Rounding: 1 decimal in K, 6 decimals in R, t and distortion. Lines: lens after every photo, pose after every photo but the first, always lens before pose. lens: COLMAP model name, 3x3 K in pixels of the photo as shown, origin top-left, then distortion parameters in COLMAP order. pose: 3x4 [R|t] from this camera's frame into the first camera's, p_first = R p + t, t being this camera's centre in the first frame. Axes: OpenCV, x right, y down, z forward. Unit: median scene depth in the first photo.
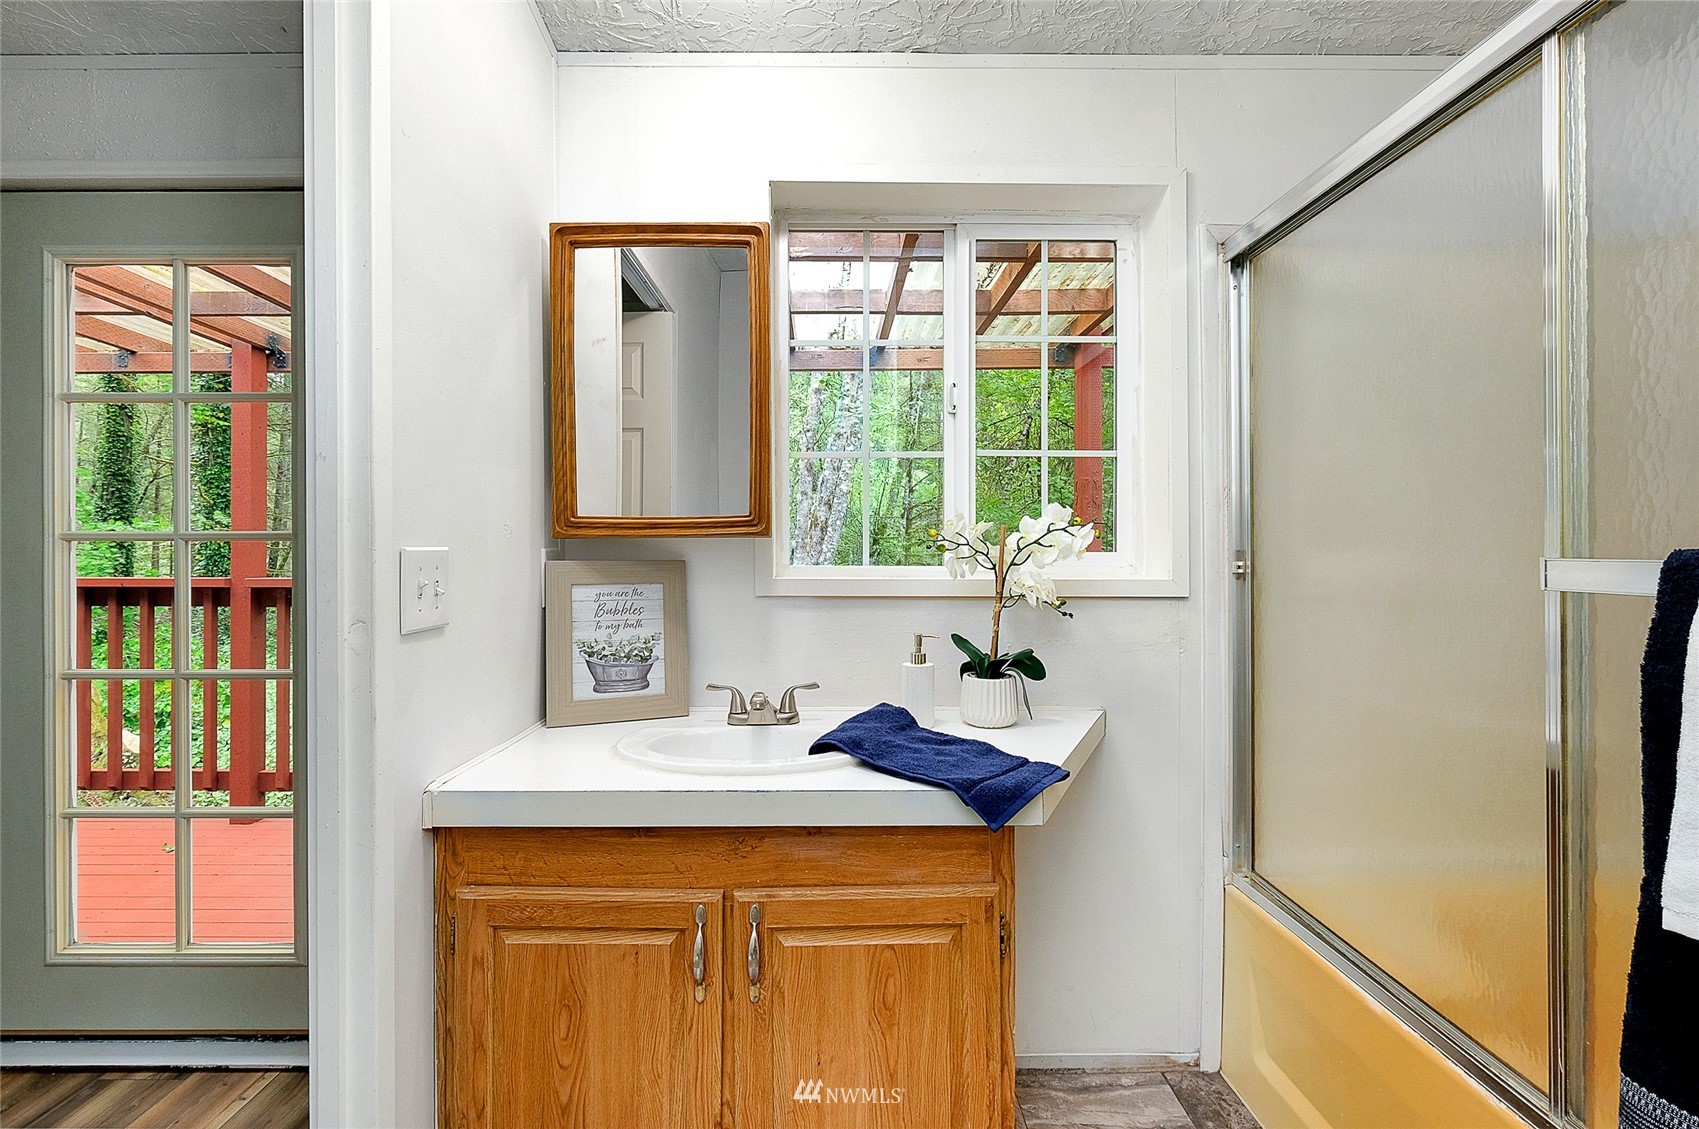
lens RADIAL K [[765.7, 0, 845.8], [0, 765.7, 549.1], [0, 0, 1]] dist [-0.001458, 0.000008]
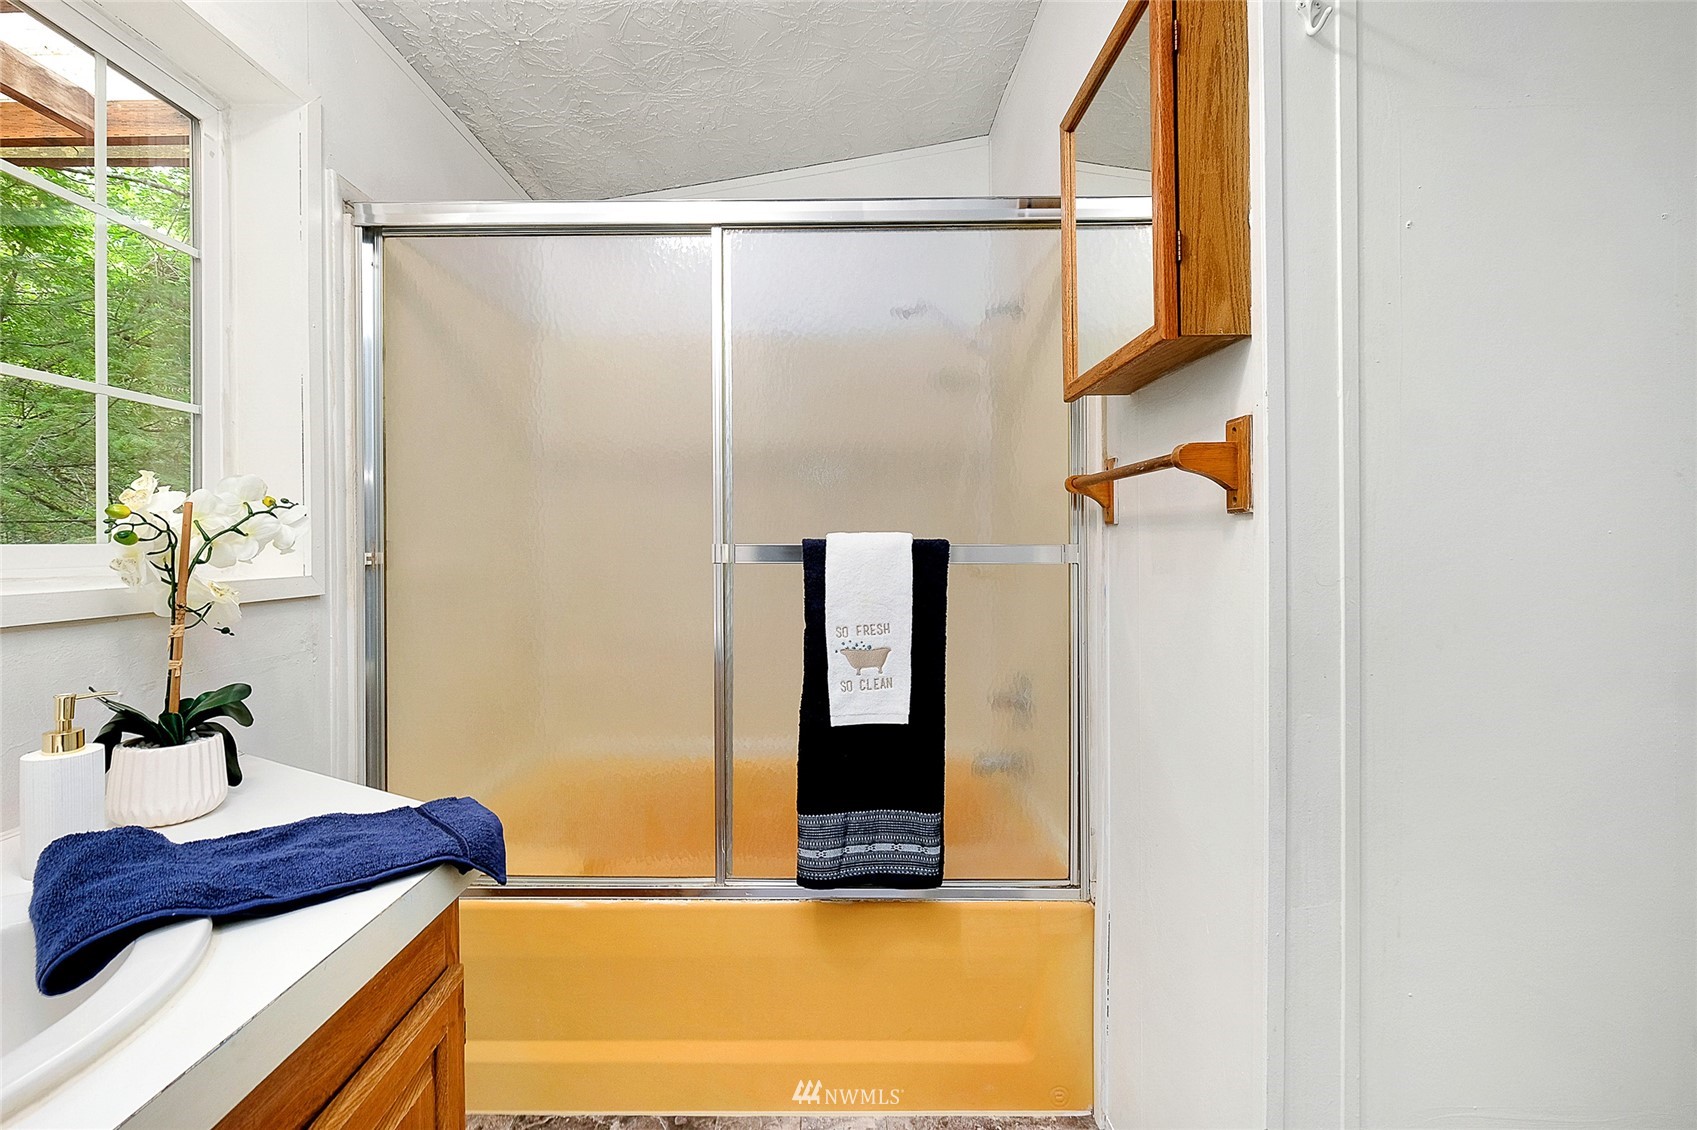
lens RADIAL K [[748.3, 0, 831.6], [0, 748.3, 544.9], [0, 0, 1]] dist [-0.002492, 0.000466]
pose [[0.018665, -0.005793, 0.999809, -0.408534], [0.002807, 0.999980, 0.005741, 0.003137], [-0.999822, 0.002699, 0.018681, 0.437525]]
